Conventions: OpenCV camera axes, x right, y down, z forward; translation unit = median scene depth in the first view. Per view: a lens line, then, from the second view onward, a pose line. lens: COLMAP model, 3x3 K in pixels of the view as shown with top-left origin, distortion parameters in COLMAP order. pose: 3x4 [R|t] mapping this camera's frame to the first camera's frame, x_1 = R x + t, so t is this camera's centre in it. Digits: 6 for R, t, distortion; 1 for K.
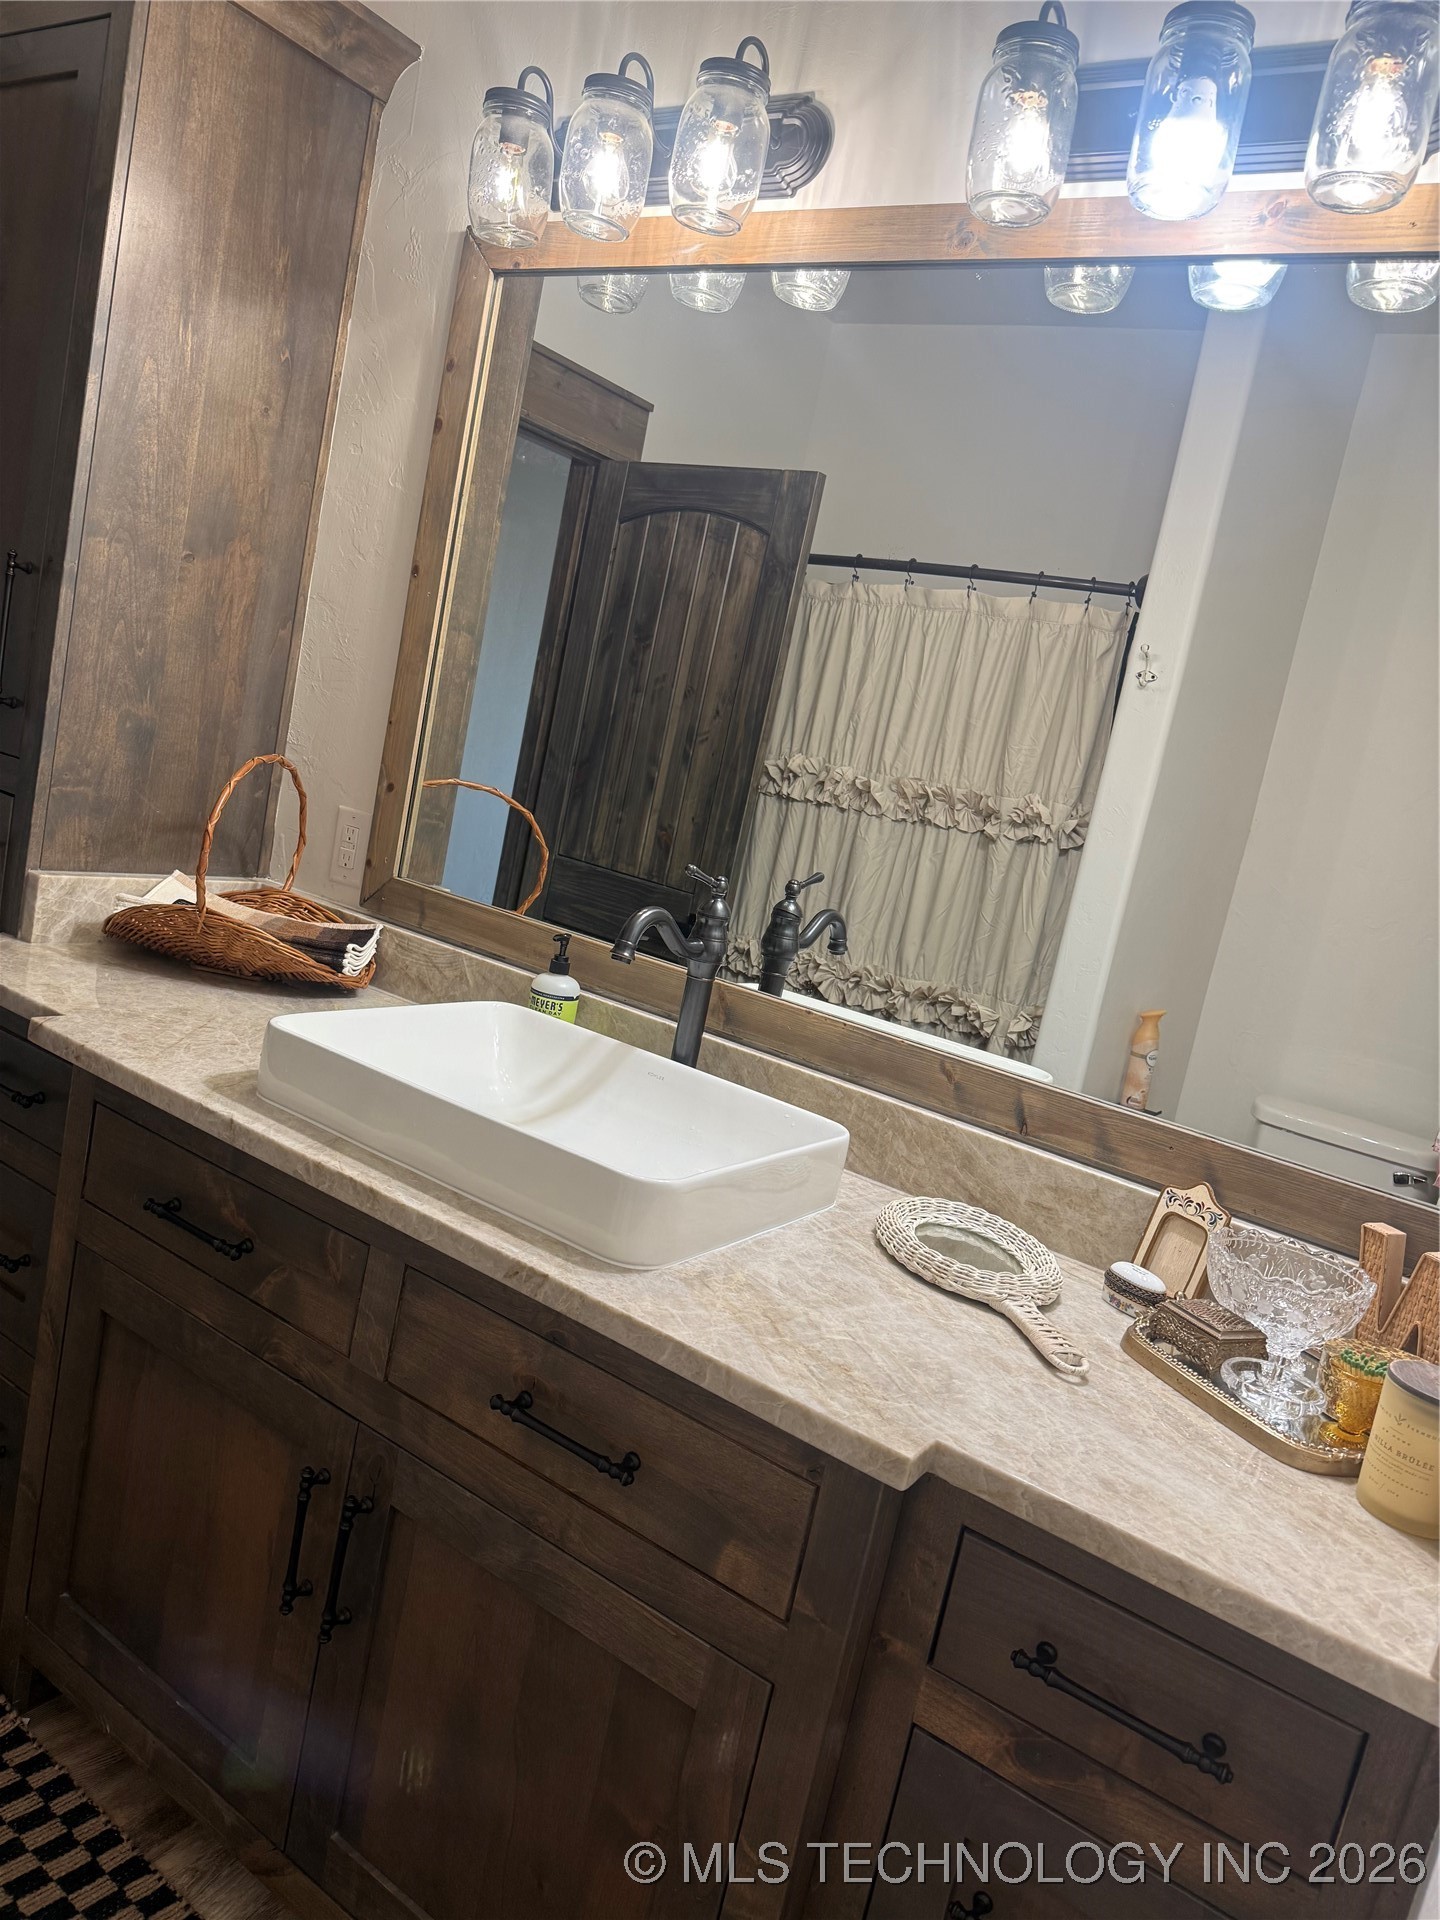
lens RADIAL K [[1370.2, 0, 730.6], [0, 1370.2, 963.8], [0, 0, 1]] dist [0.086592, -0.141118]
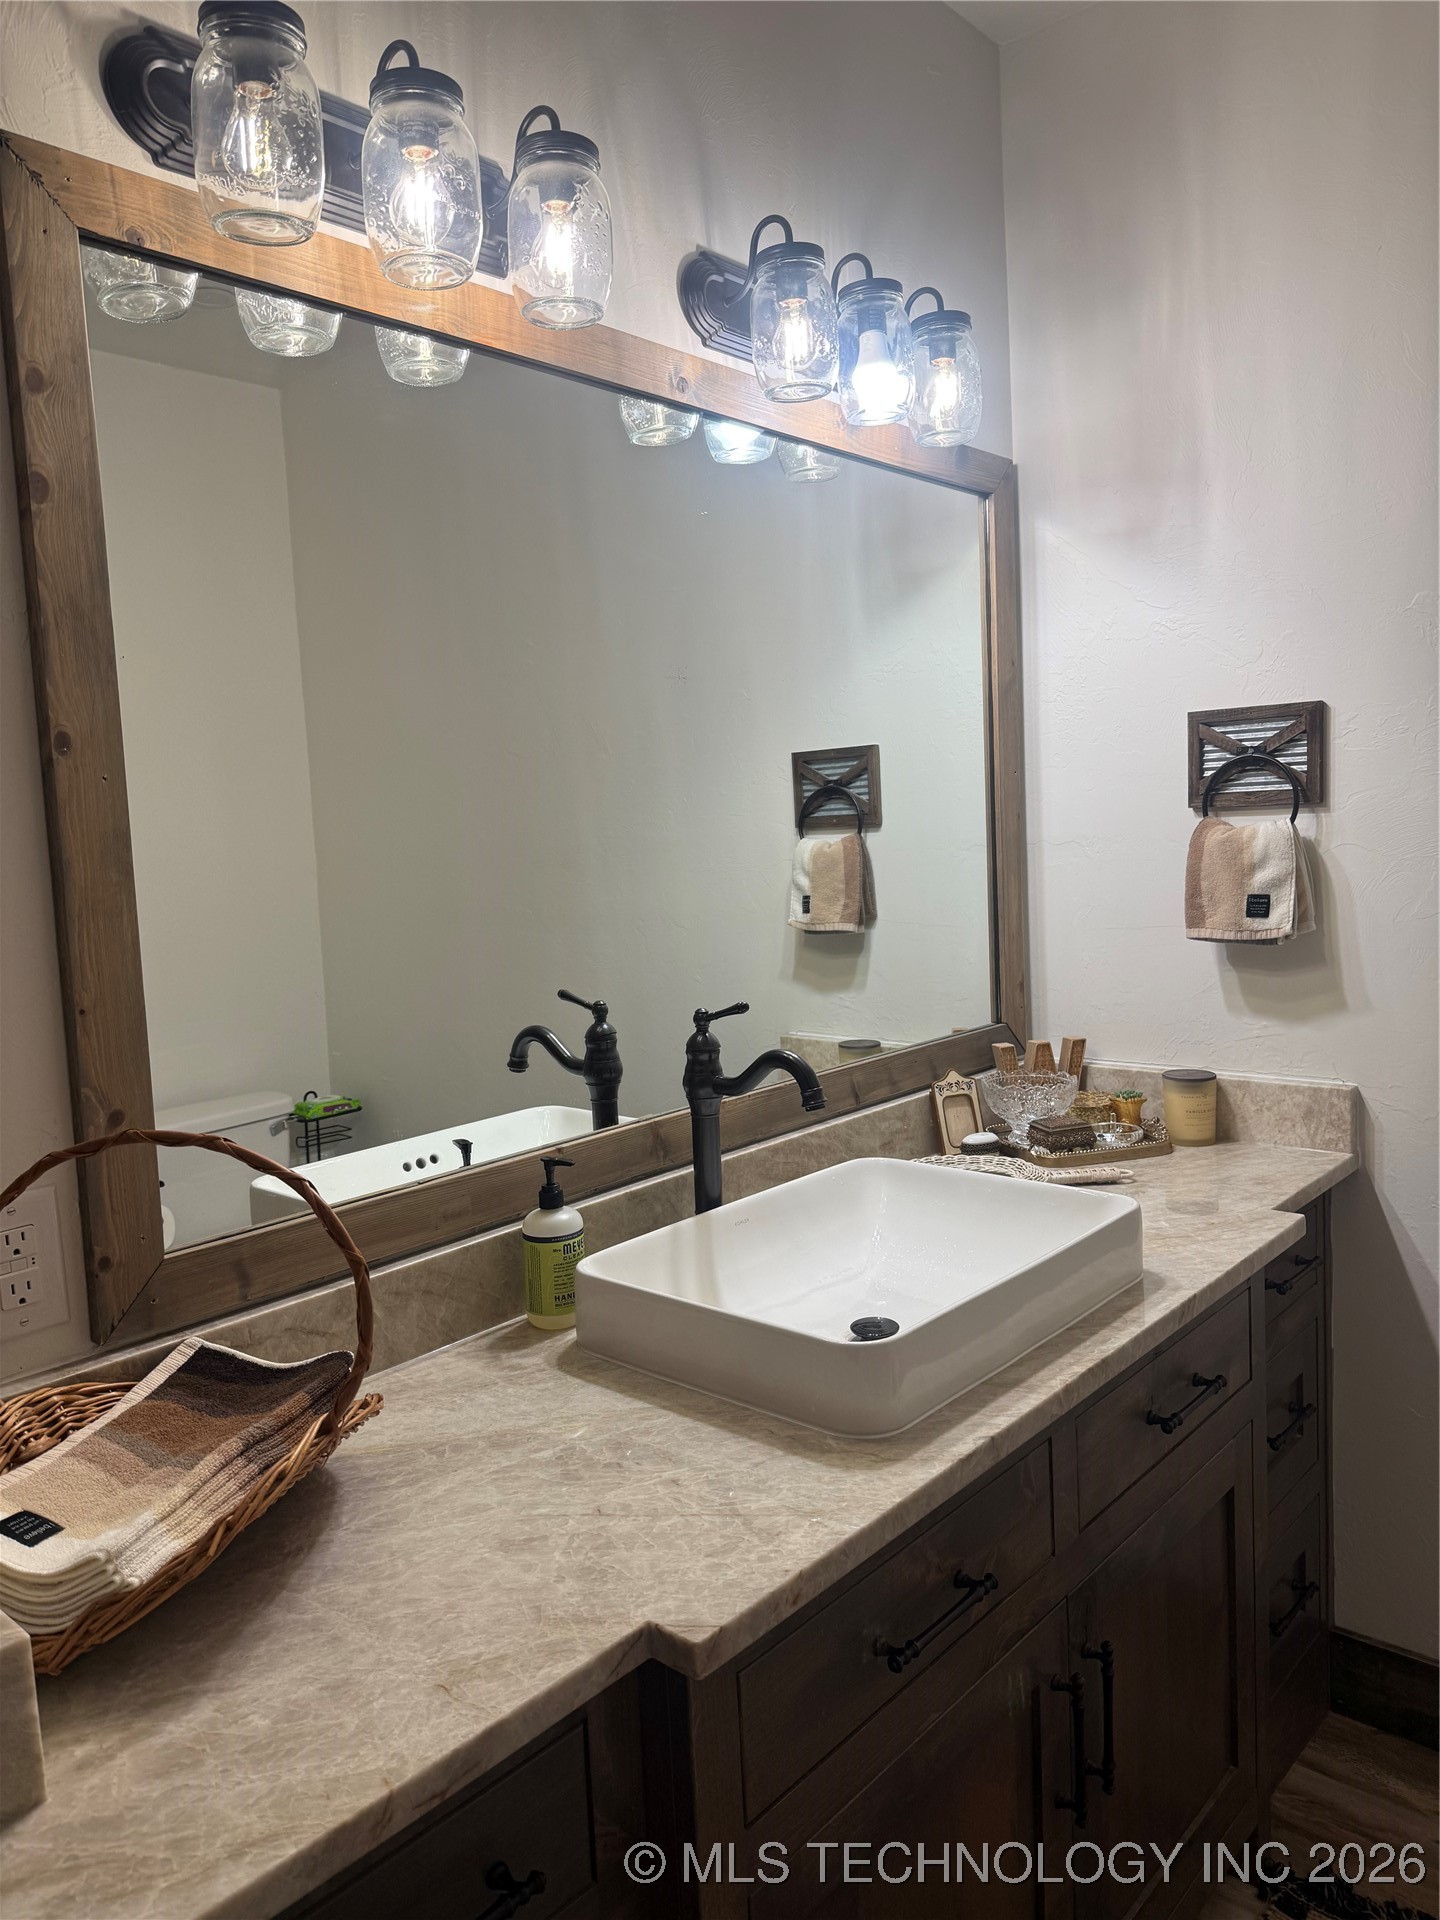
lens RADIAL K [[1370.2, 0, 730.6], [0, 1370.2, 963.8], [0, 0, 1]] dist [0.086592, -0.141118]
pose [[0.106922, -0.319951, 0.941381, -1.074214], [0.202592, 0.933957, 0.294417, -0.447089], [-0.973409, 0.159236, 0.164680, 0.935644]]
